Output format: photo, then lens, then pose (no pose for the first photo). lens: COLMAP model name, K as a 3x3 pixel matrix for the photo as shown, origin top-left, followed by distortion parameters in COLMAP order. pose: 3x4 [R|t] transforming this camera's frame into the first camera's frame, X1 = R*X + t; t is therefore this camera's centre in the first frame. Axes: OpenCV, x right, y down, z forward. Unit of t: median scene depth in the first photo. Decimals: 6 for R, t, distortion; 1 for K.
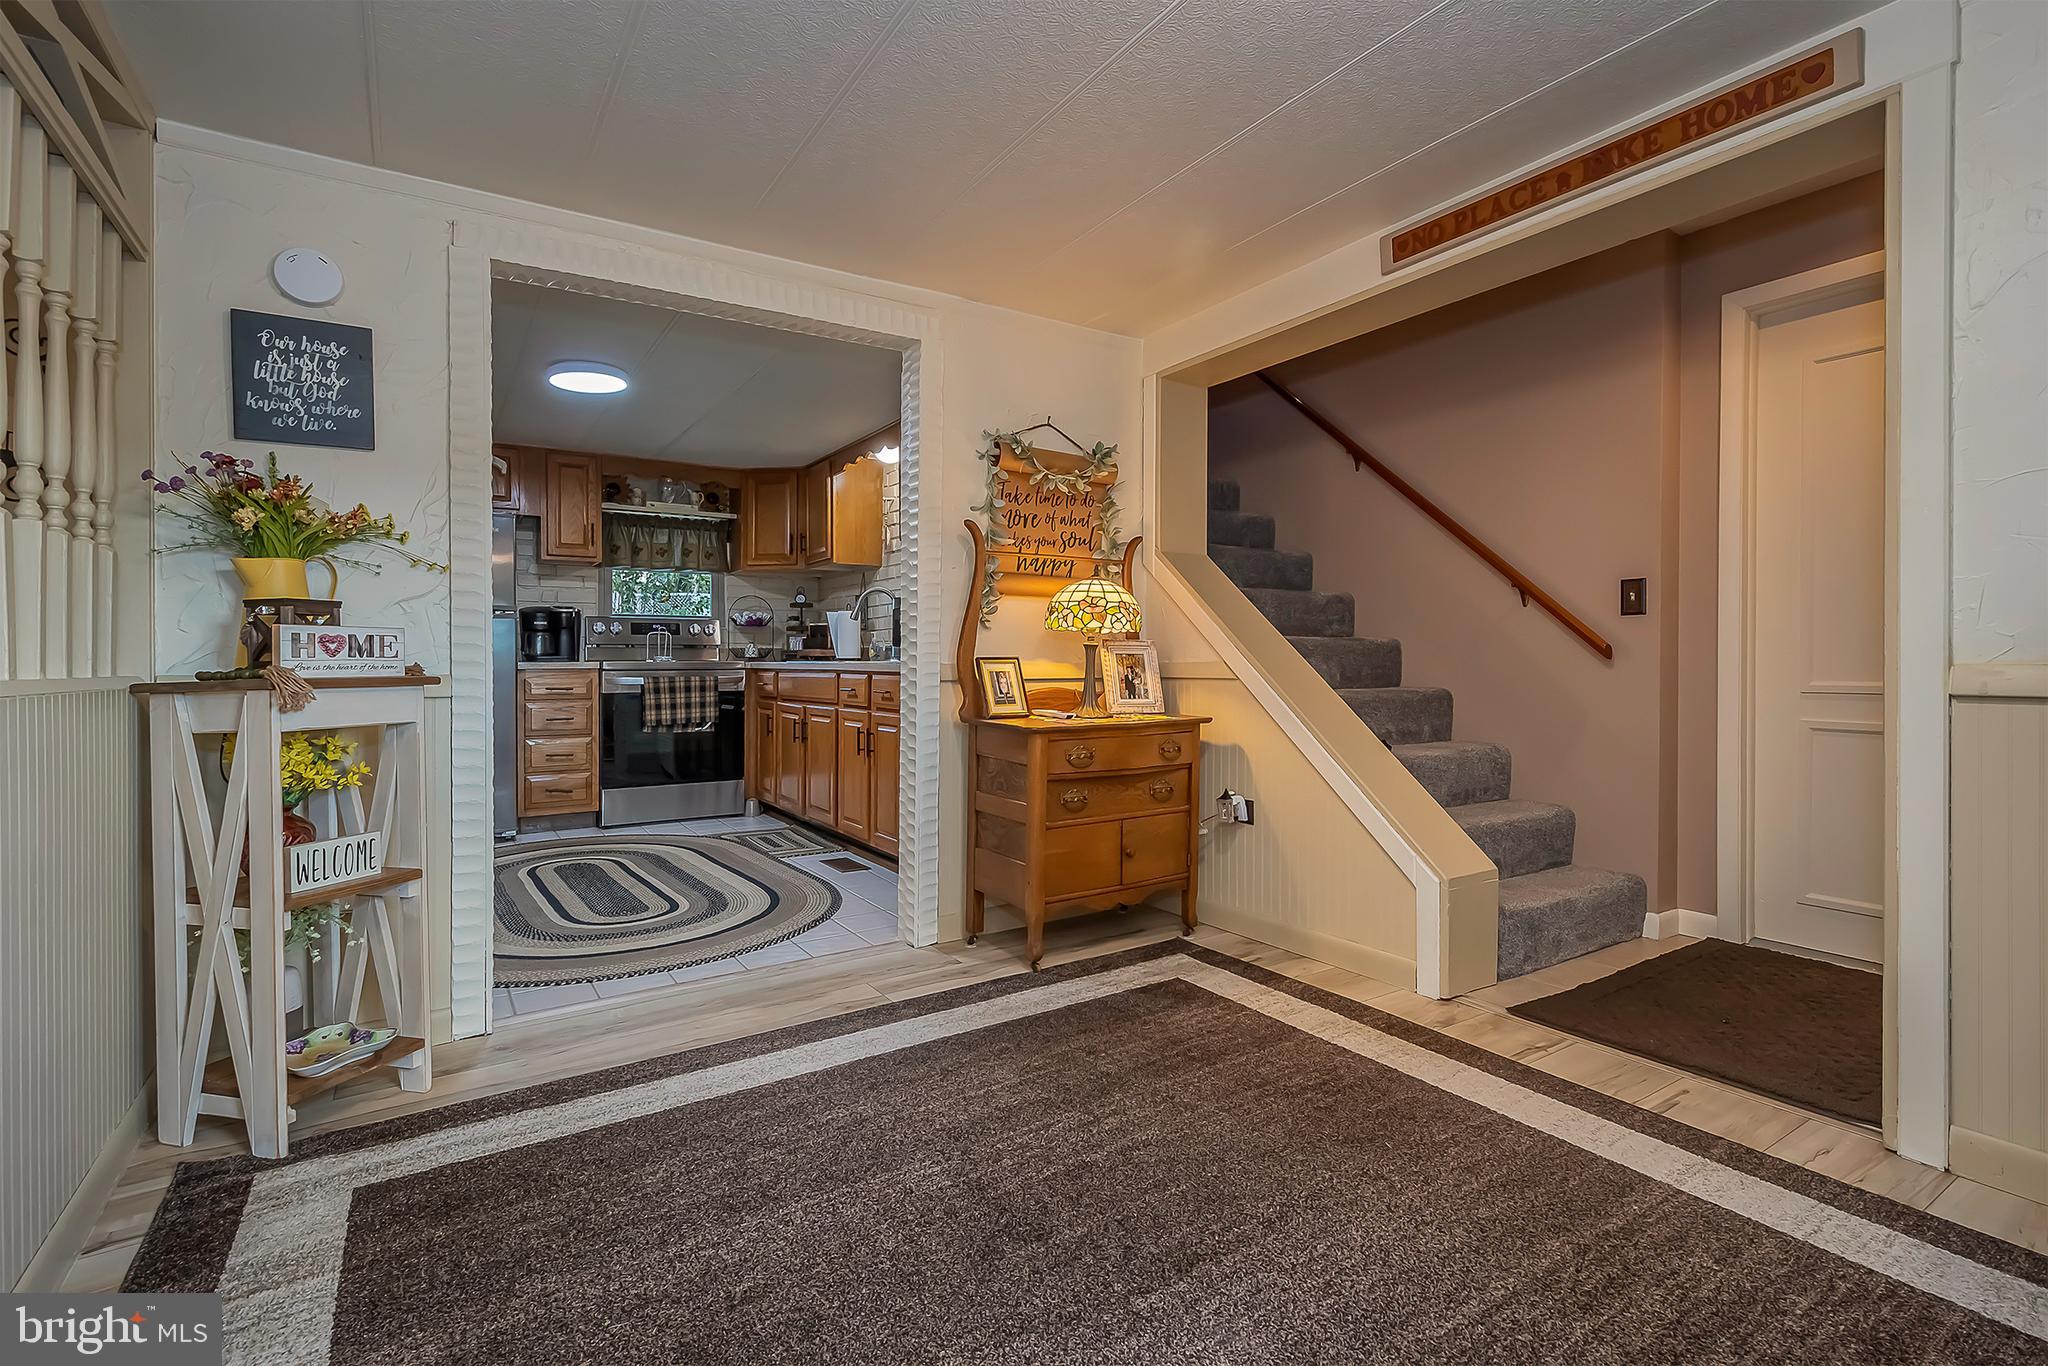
lens RADIAL K [[926.5, 0, 1031.3], [0, 926.5, 653.8], [0, 0, 1]] dist [0.000074, -0.000197]
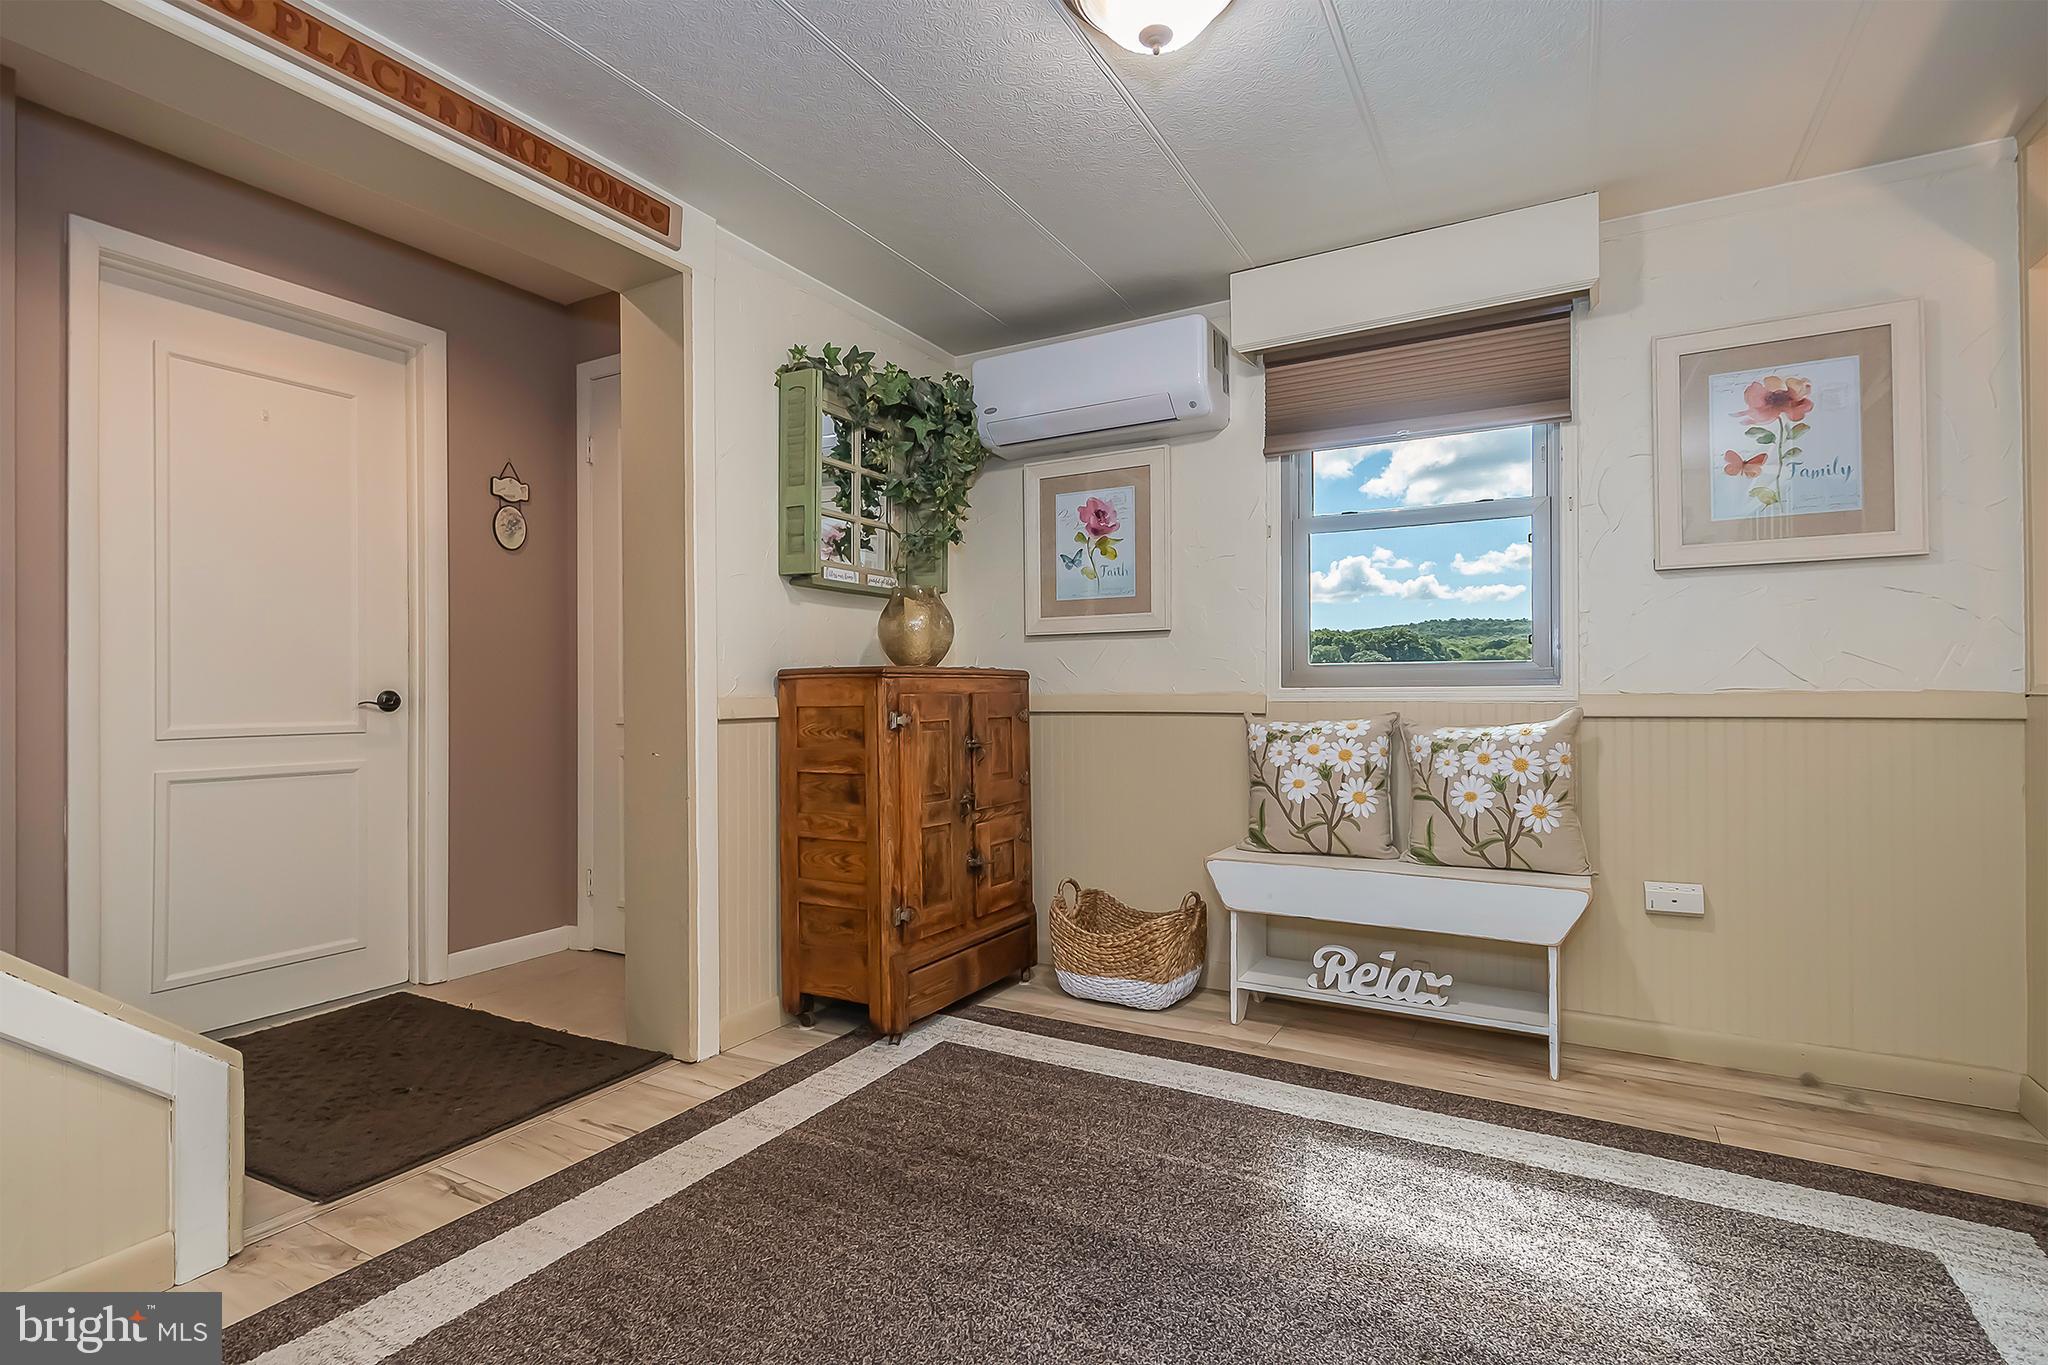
lens RADIAL K [[966.7, 0, 1024.0], [0, 966.7, 682.5], [0, 0, 1]] dist [0.000252, -0.000071]
pose [[-0.467075, 0.016746, 0.884059, -0.452174], [0.005324, 0.999856, -0.016126, 0.012826], [-0.884201, -0.002825, -0.467097, 1.047499]]
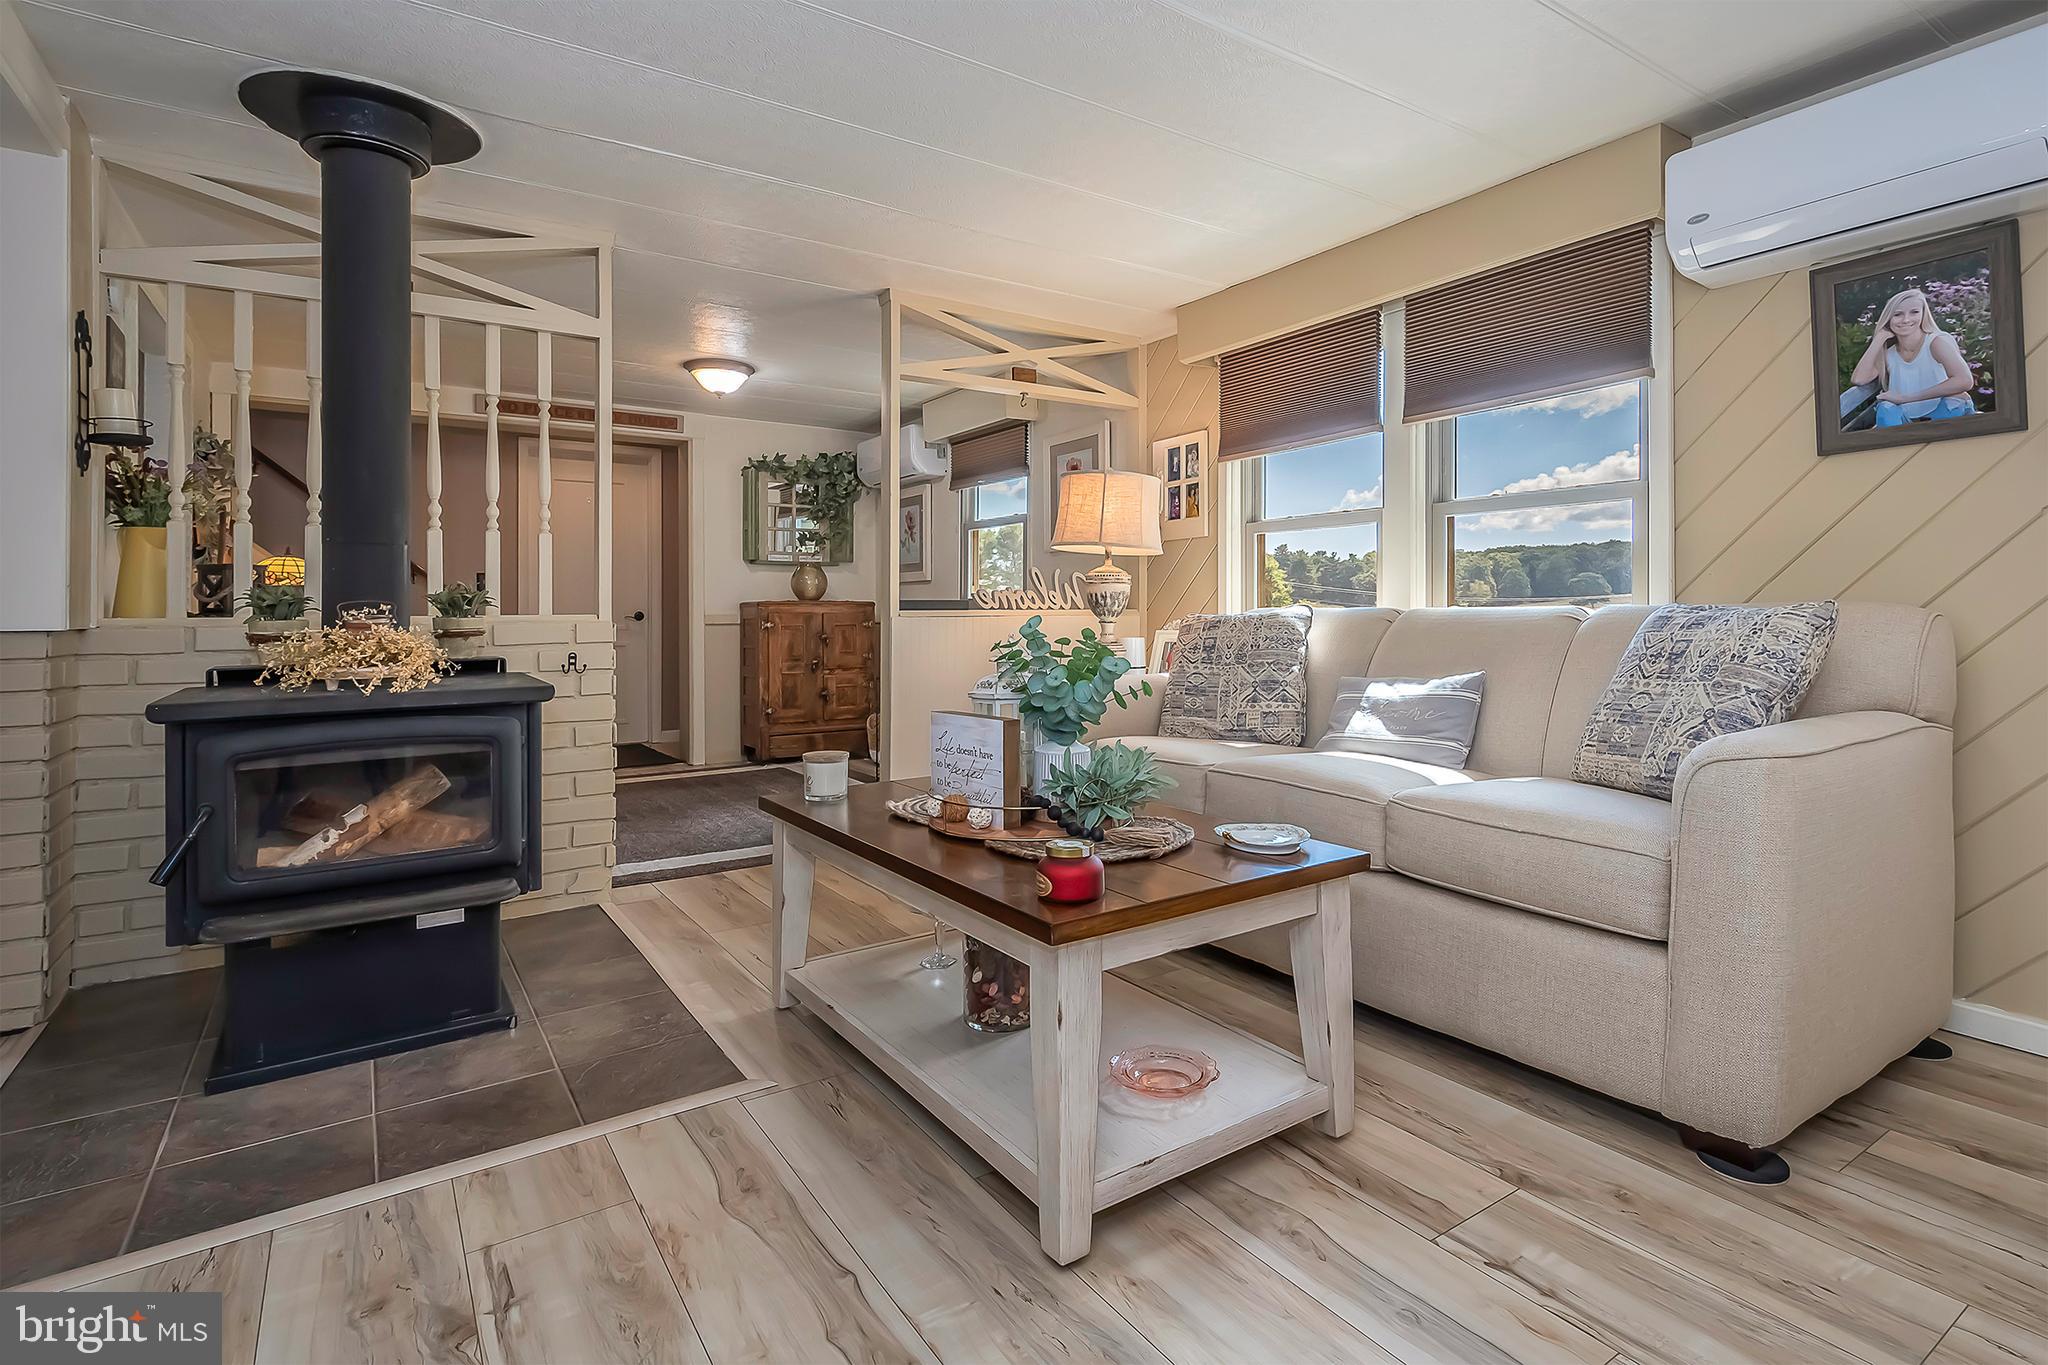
lens RADIAL K [[961.7, 0, 1026.9], [0, 961.7, 607.4], [0, 0, 1]] dist [0.000342, -0.000036]
pose [[-0.031428, 0.010590, 0.999450, -2.110674], [-0.000448, 0.999944, -0.010610, 0.018062], [-0.999506, -0.000781, -0.031421, -0.060028]]
